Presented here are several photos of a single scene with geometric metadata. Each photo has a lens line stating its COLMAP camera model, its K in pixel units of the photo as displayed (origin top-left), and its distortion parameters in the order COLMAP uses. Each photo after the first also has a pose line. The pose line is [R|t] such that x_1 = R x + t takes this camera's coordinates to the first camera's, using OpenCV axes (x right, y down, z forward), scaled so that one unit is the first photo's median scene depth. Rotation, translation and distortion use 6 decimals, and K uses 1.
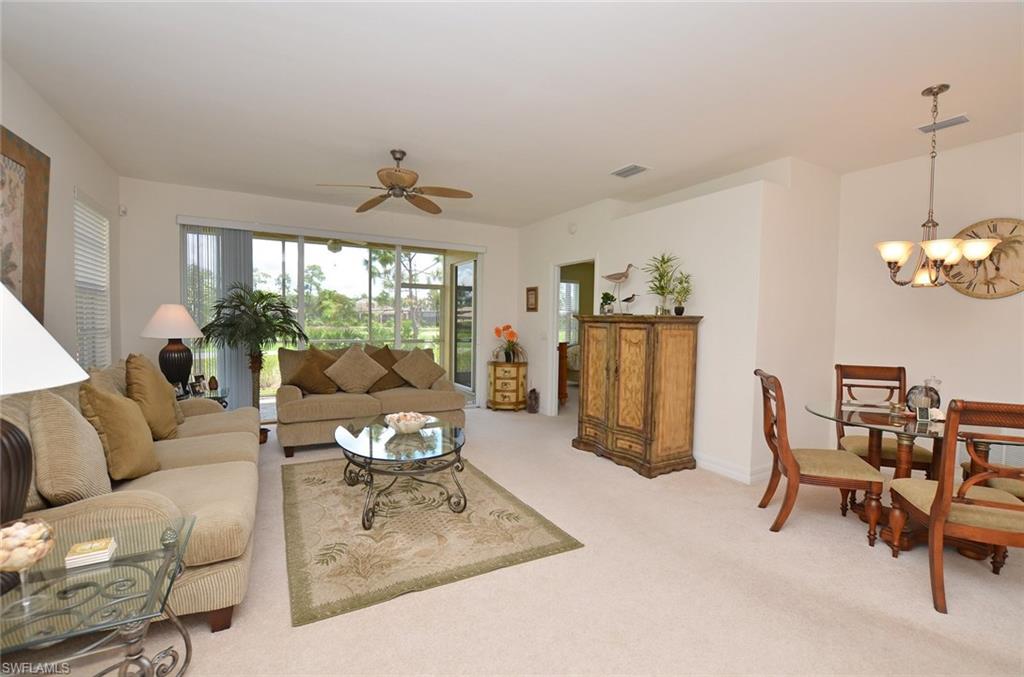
lens RADIAL K [[453.4, 0, 515.3], [0, 453.4, 342.1], [0, 0, 1]] dist [-0.019095, 0.000427]
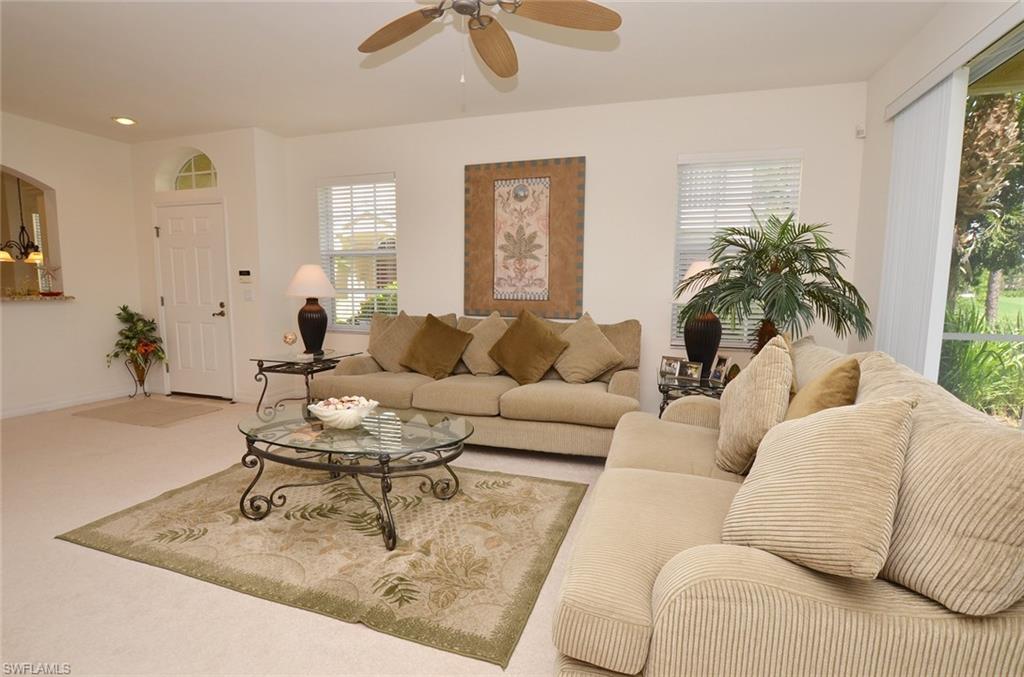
lens RADIAL K [[490.5, 0, 522.2], [0, 490.5, 341.8], [0, 0, 1]] dist [-0.035725, 0.000108]
pose [[-0.726162, 0.056168, -0.685226, 0.070557], [-0.051622, 0.989390, 0.135806, -0.045785], [0.685583, 0.133990, -0.715558, 1.466293]]
